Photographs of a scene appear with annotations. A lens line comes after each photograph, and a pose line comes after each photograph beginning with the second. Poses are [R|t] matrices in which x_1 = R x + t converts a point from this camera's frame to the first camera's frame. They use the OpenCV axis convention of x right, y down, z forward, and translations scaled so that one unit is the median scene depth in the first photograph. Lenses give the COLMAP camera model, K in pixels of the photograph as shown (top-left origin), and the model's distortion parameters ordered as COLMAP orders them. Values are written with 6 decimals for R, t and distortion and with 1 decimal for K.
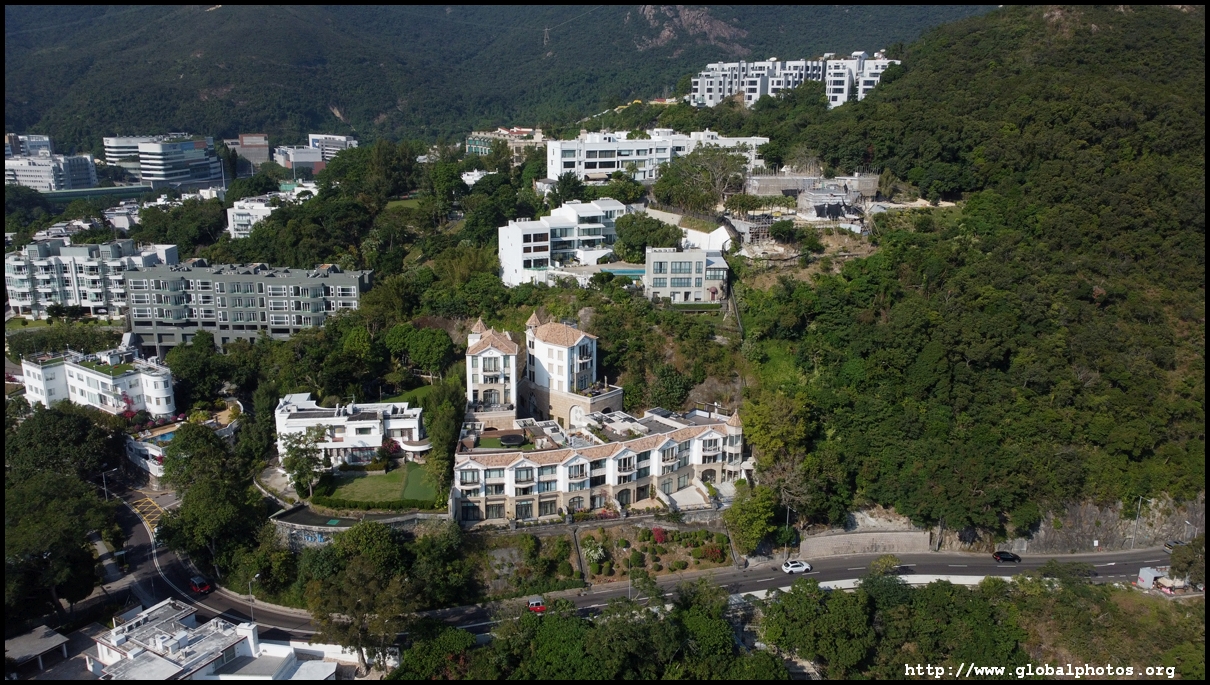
lens RADIAL K [[906.6, 0, 604.4], [0, 906.6, 342.0], [0, 0, 1]] dist [0.003622, -0.008831]
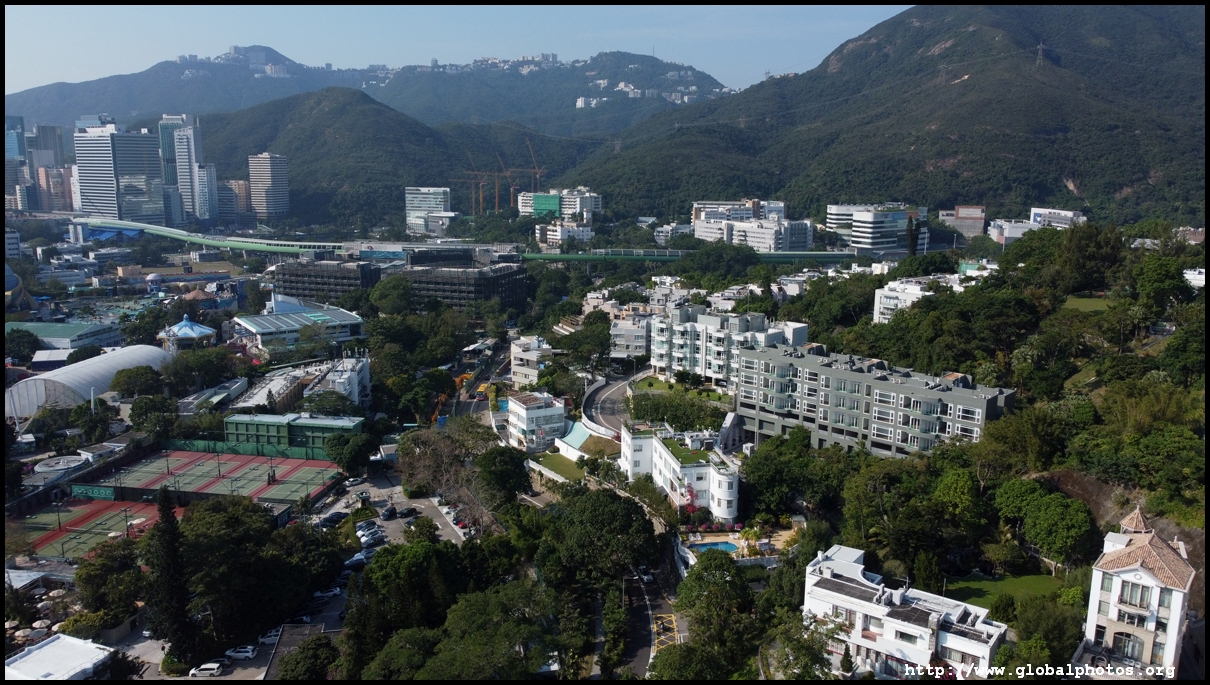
lens RADIAL K [[906.6, 0, 602.5], [0, 906.6, 341.1], [0, 0, 1]] dist [0.003622, -0.008831]
pose [[0.722426, 0.131259, -0.678875, 0.005716], [-0.182097, 0.983274, -0.003666, -0.053210], [0.667039, 0.126269, 0.734245, 0.202727]]
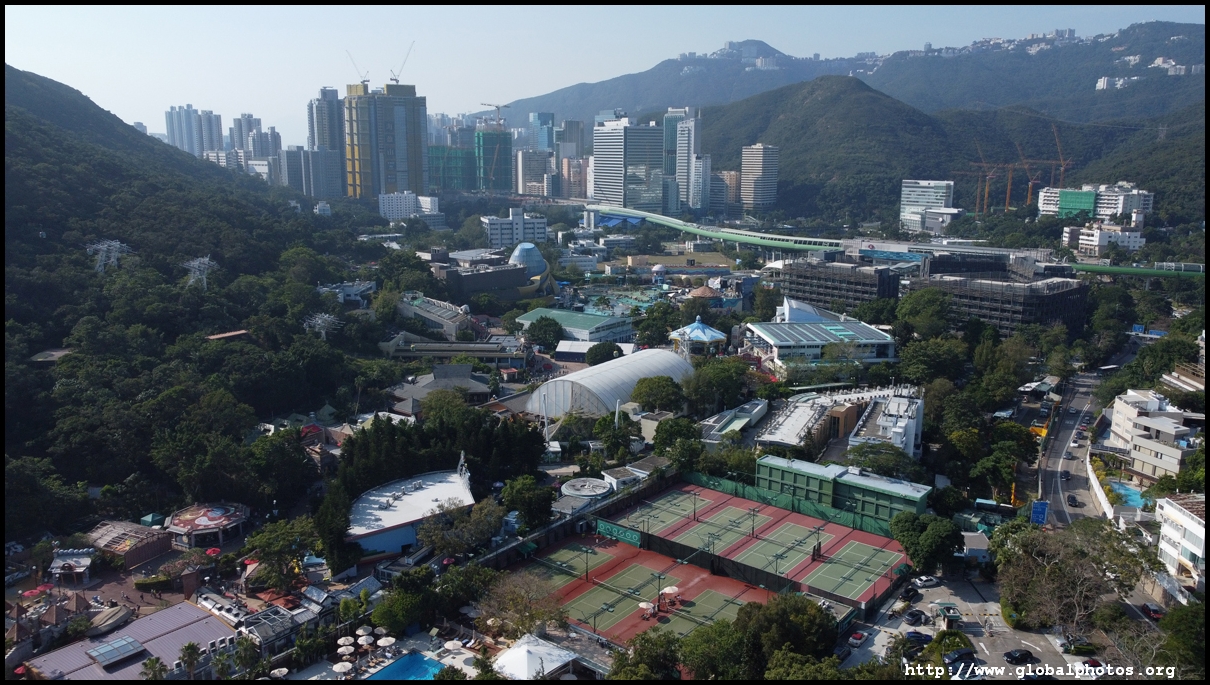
lens RADIAL K [[906.6, 0, 603.8], [0, 906.6, 342.3], [0, 0, 1]] dist [0.003622, -0.008831]
pose [[0.304812, 0.191126, -0.933038, -0.194031], [-0.250748, 0.961200, 0.114978, -0.060369], [0.918812, 0.198911, 0.340910, 0.225859]]
